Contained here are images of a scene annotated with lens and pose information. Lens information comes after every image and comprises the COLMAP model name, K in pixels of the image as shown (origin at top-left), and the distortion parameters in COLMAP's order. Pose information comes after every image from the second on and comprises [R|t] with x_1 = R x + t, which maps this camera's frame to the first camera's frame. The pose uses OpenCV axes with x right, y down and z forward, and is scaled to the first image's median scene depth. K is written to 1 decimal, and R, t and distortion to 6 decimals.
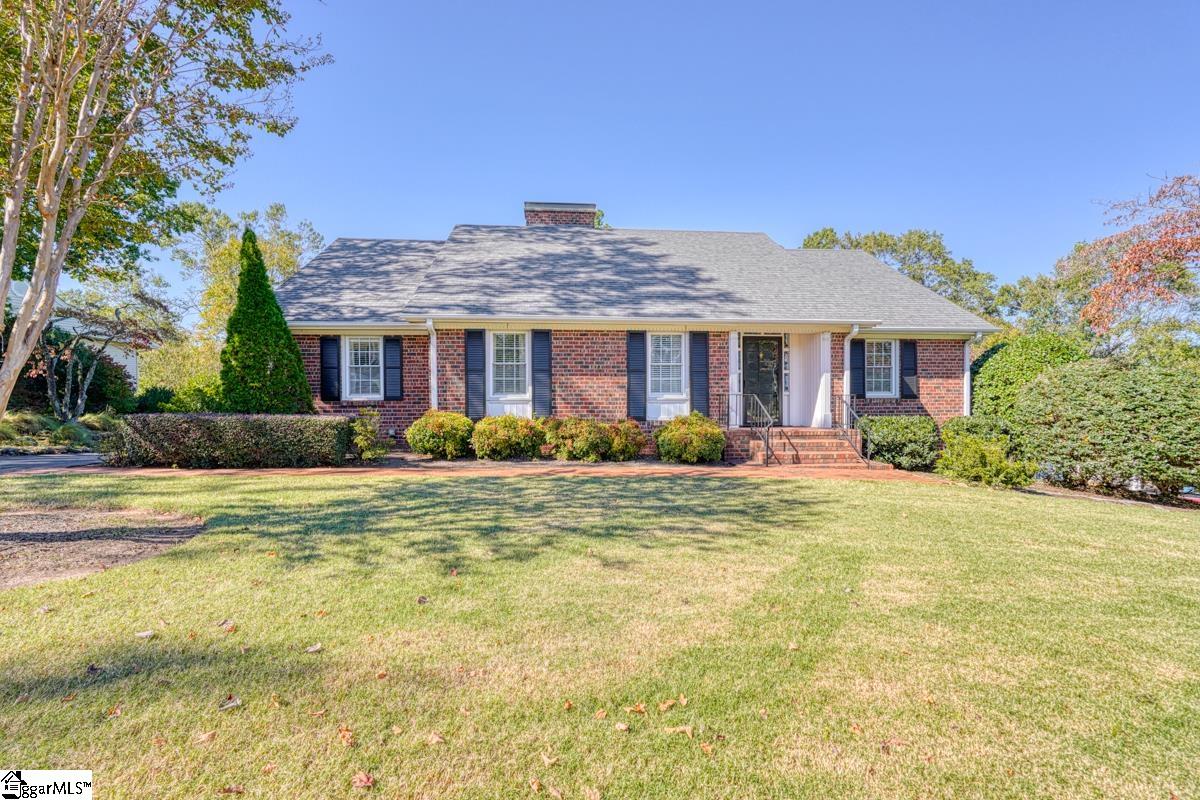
lens RADIAL K [[531.8, 0, 599.9], [0, 531.8, 398.8], [0, 0, 1]] dist [-0.012721, 0.005069]
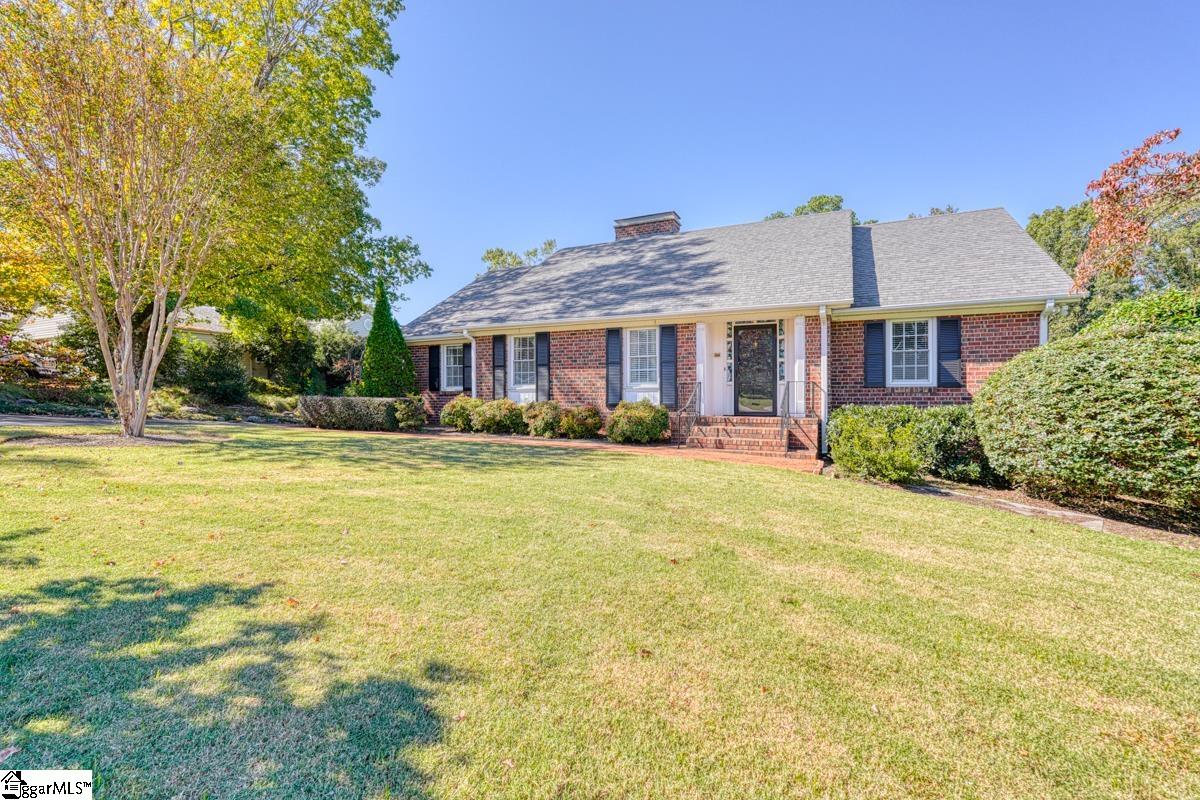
lens RADIAL K [[531.8, 0, 593.7], [0, 531.8, 398.0], [0, 0, 1]] dist [-0.012721, 0.005069]
pose [[0.858052, 0.002481, -0.513557, 0.611683], [-0.007373, 0.999945, -0.007488, 0.030860], [0.513510, 0.010211, 0.858023, 0.000595]]
